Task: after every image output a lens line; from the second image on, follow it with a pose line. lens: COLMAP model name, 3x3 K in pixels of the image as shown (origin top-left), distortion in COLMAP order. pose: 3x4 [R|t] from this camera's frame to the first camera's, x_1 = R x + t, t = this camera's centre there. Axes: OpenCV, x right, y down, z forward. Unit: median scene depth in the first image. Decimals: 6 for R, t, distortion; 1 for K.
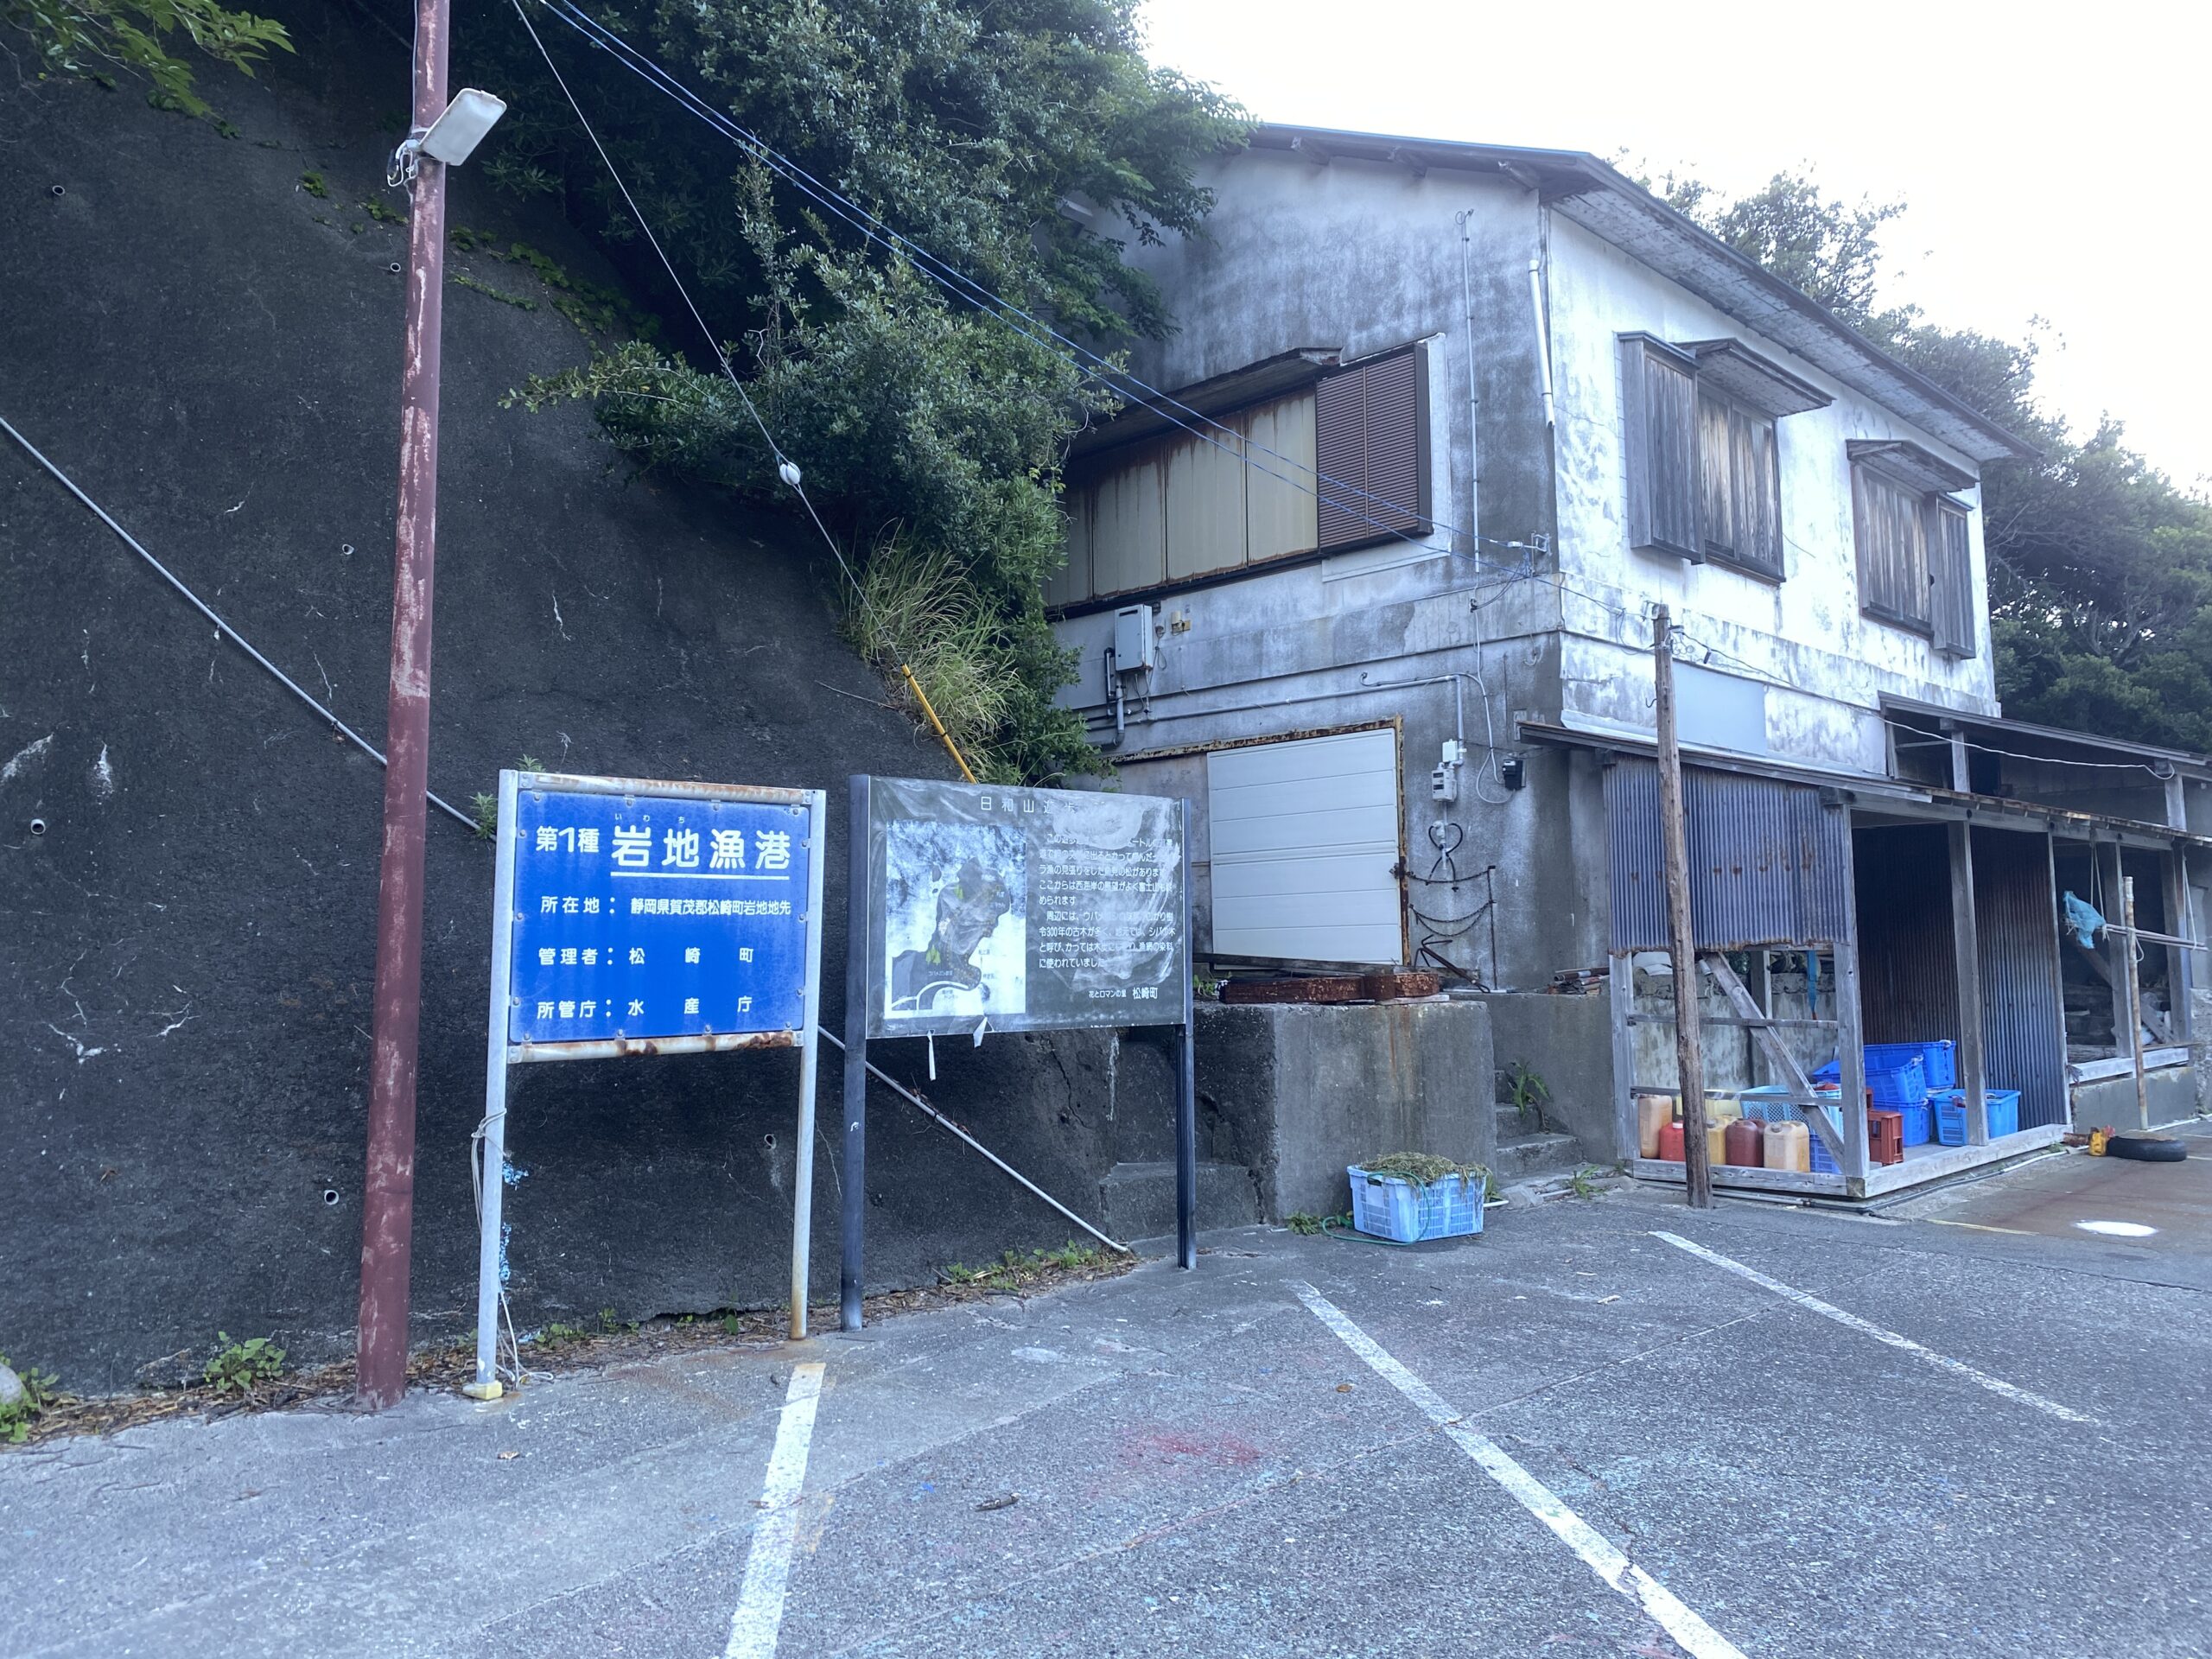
lens RADIAL K [[1708.4, 0, 1107.8], [0, 1708.4, 809.7], [0, 0, 1]] dist [0.035085, -0.030091]
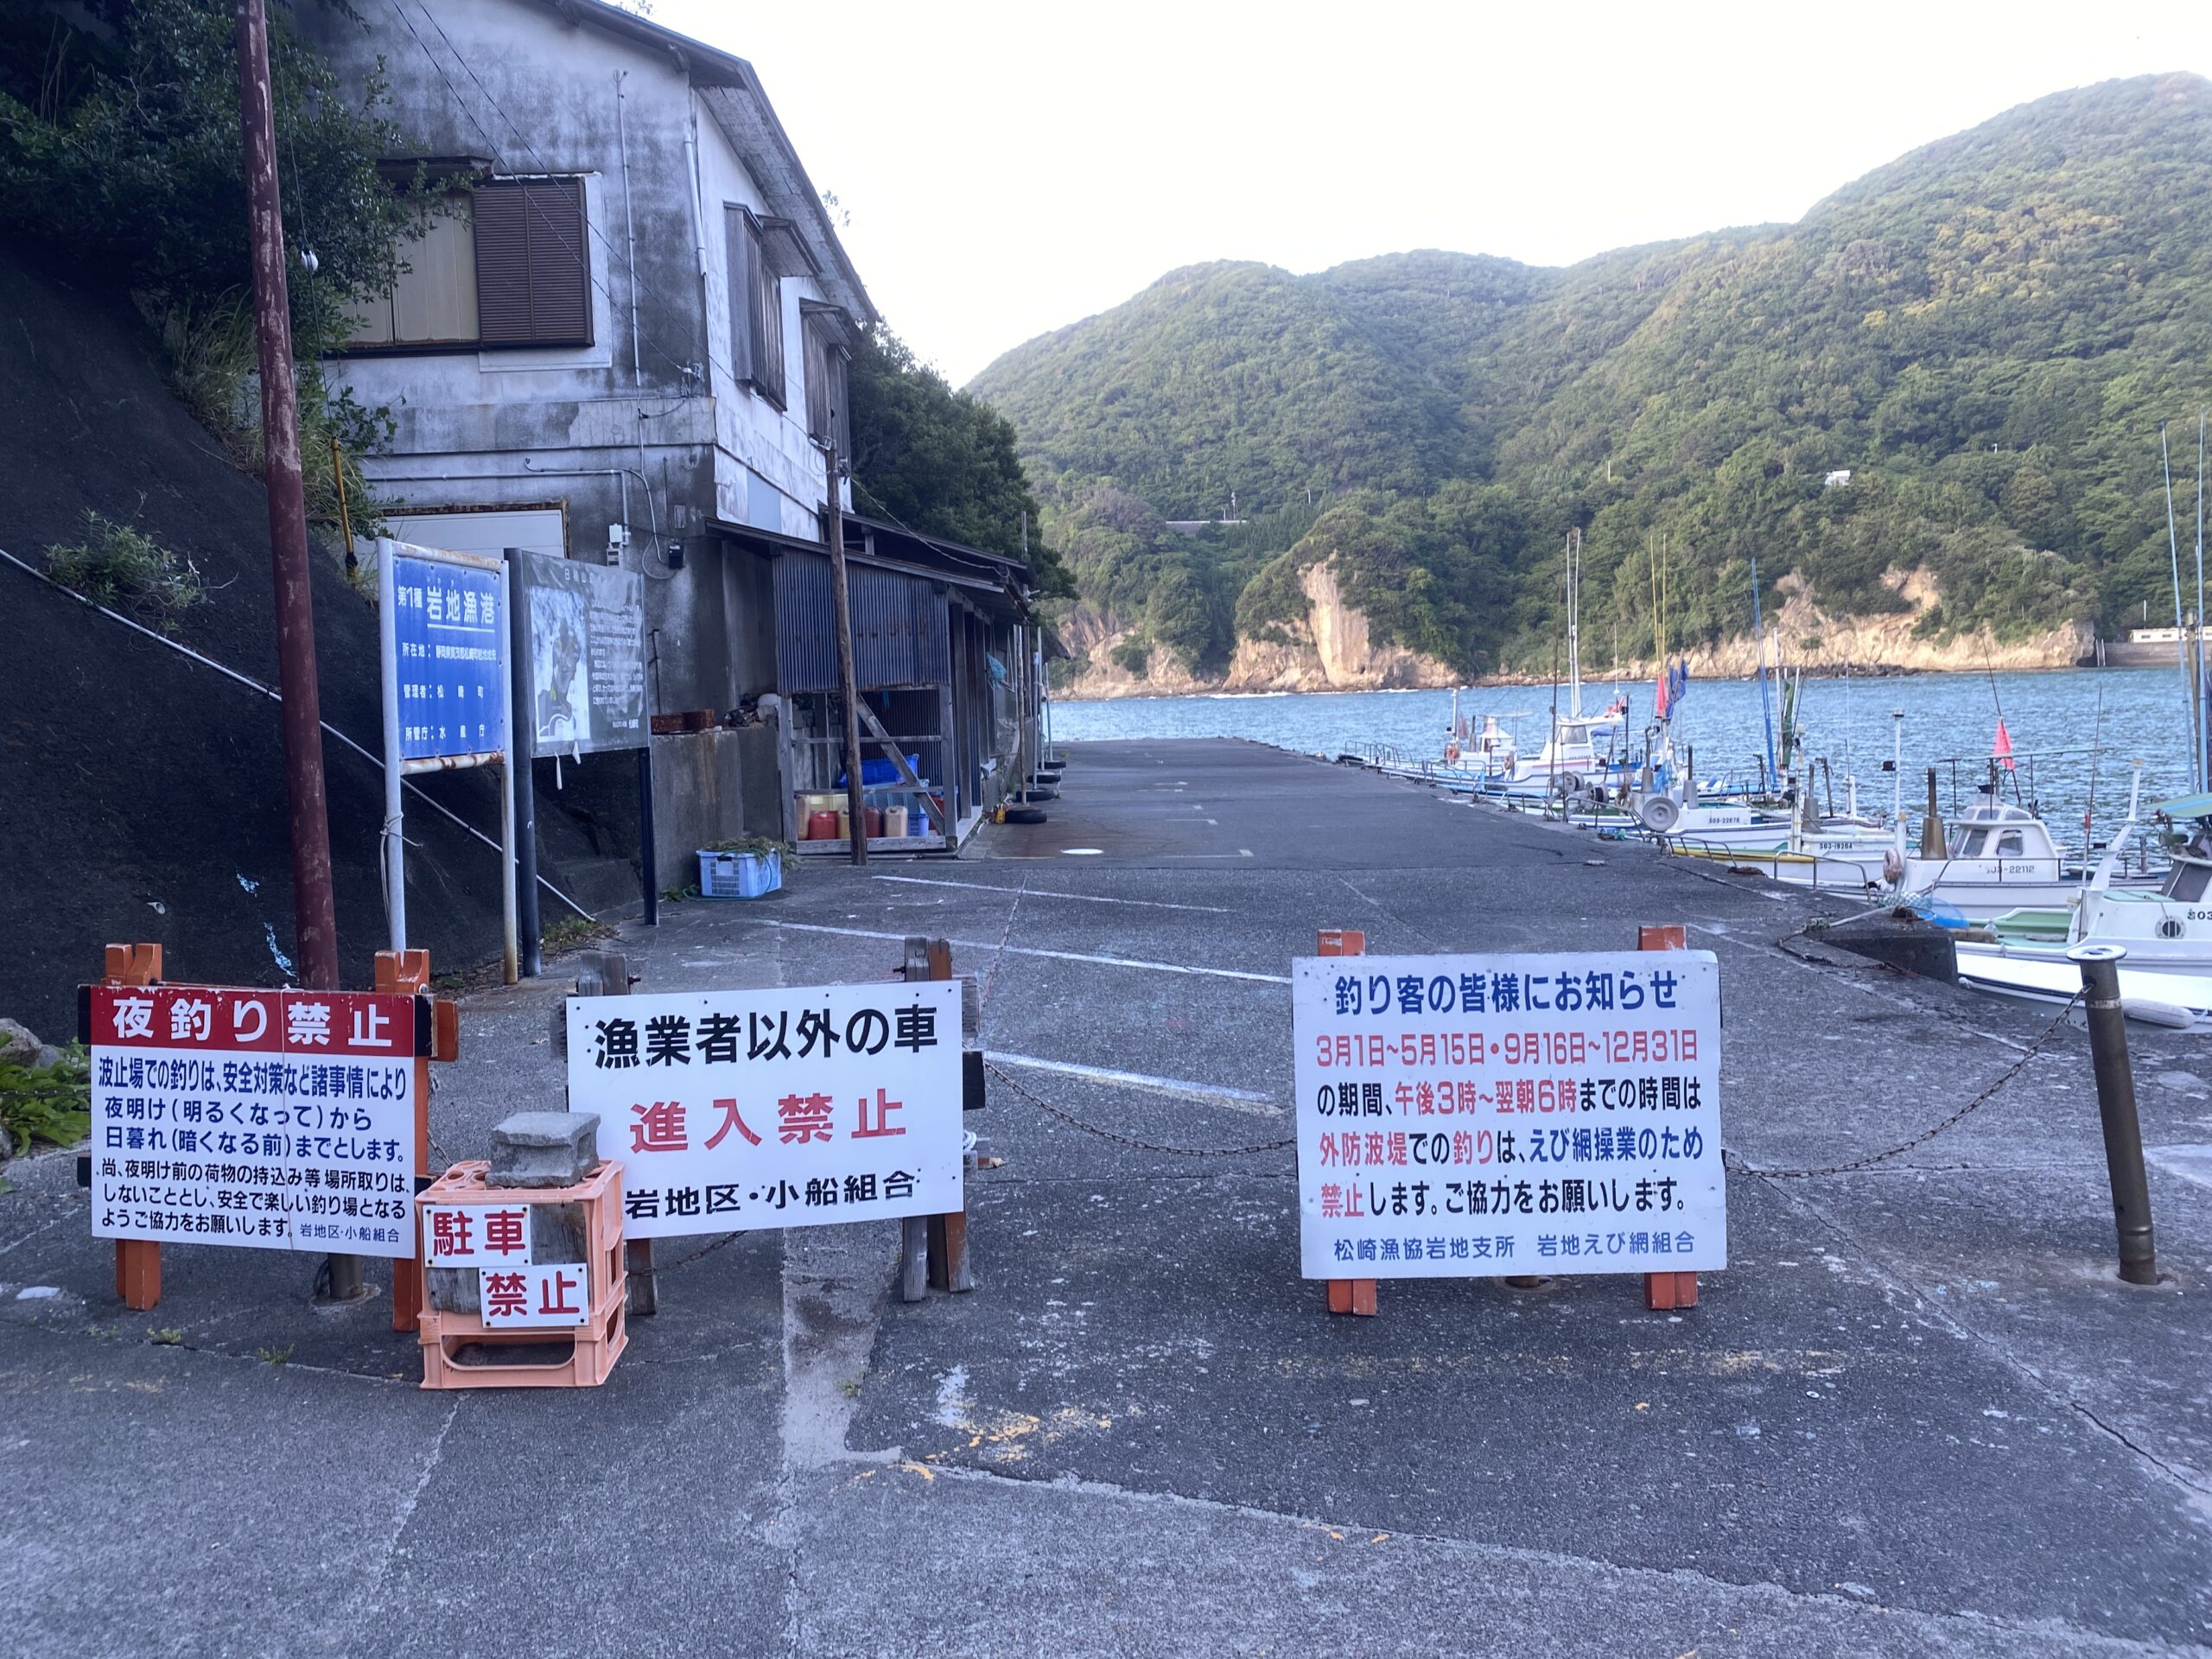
lens RADIAL K [[1708.4, 0, 1092.5], [0, 1708.4, 827.7], [0, 0, 1]] dist [0.035085, -0.030091]
pose [[0.704109, -0.067070, 0.706917, -0.441643], [-0.037776, 0.990582, 0.131610, 0.000220], [-0.709086, -0.119372, 0.694944, -0.119476]]
